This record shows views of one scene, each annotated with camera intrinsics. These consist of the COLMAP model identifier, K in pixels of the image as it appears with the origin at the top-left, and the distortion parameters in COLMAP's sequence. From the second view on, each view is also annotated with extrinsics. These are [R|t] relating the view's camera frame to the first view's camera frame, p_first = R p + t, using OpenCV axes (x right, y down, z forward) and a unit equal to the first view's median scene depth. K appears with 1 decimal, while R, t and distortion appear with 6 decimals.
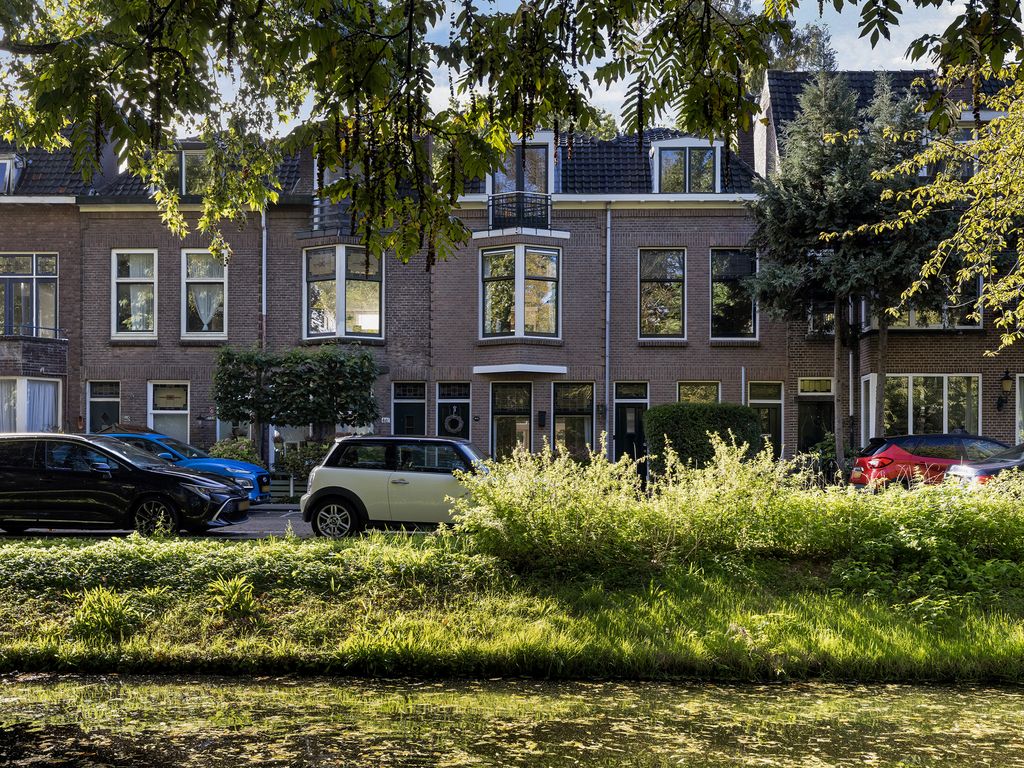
lens RADIAL K [[921.8, 0, 511.3], [0, 921.8, 389.1], [0, 0, 1]] dist [-0.003816, 0.019681]
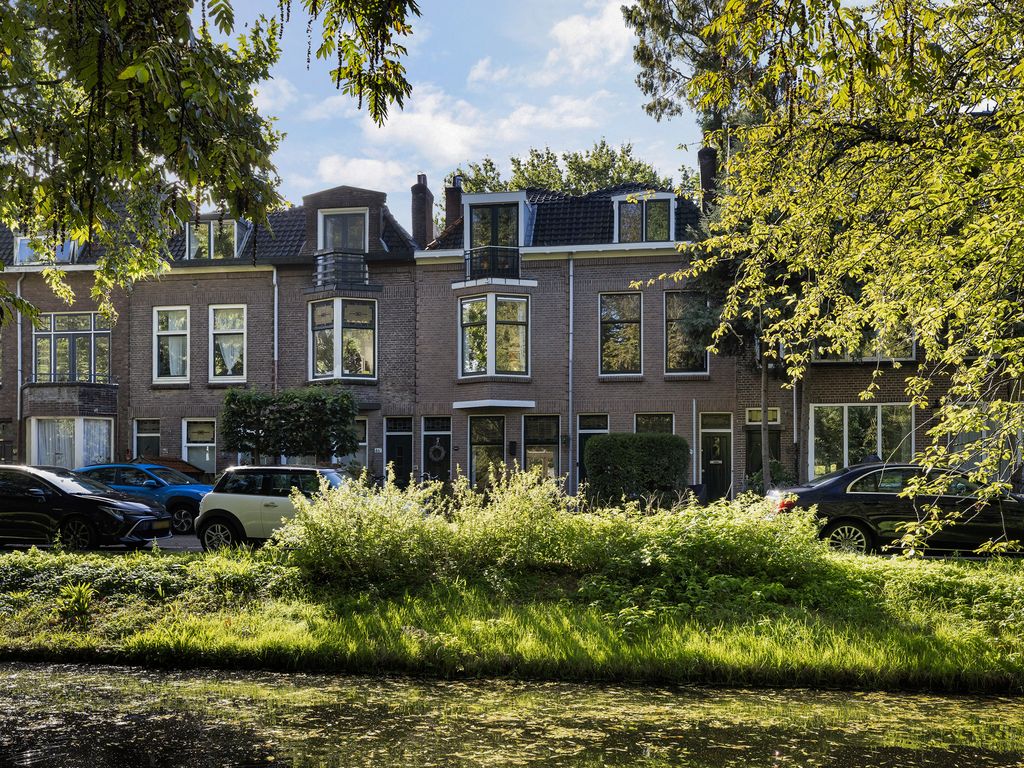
lens RADIAL K [[837.6, 0, 518.1], [0, 837.6, 426.5], [0, 0, 1]] dist [-0.001552, 0.004933]
pose [[0.993535, -0.011011, -0.112987, 0.154200], [0.011932, 0.999901, 0.007484, -0.001659], [0.112893, -0.008784, 0.993568, -0.011559]]
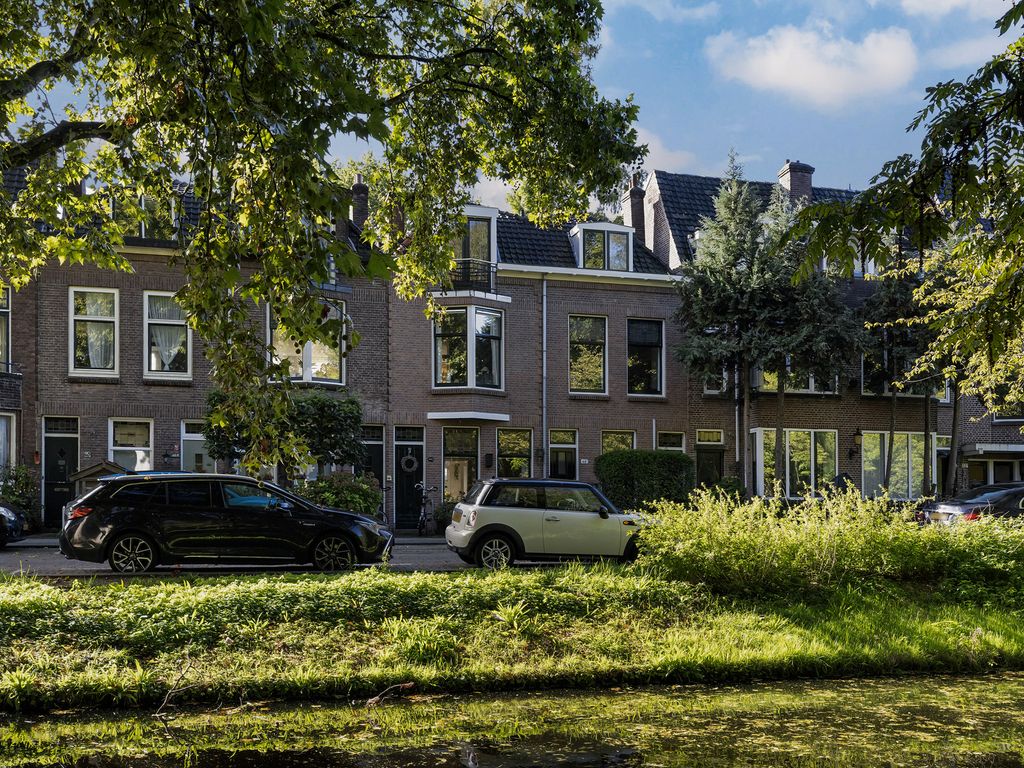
lens RADIAL K [[837.6, 0, 497.5], [0, 837.6, 417.1], [0, 0, 1]] dist [-0.001552, 0.004933]
pose [[0.971873, 0.026042, 0.234060, -0.196741], [-0.022548, 0.999591, -0.017595, -0.003191], [-0.234423, 0.011822, 0.972063, -0.002282]]
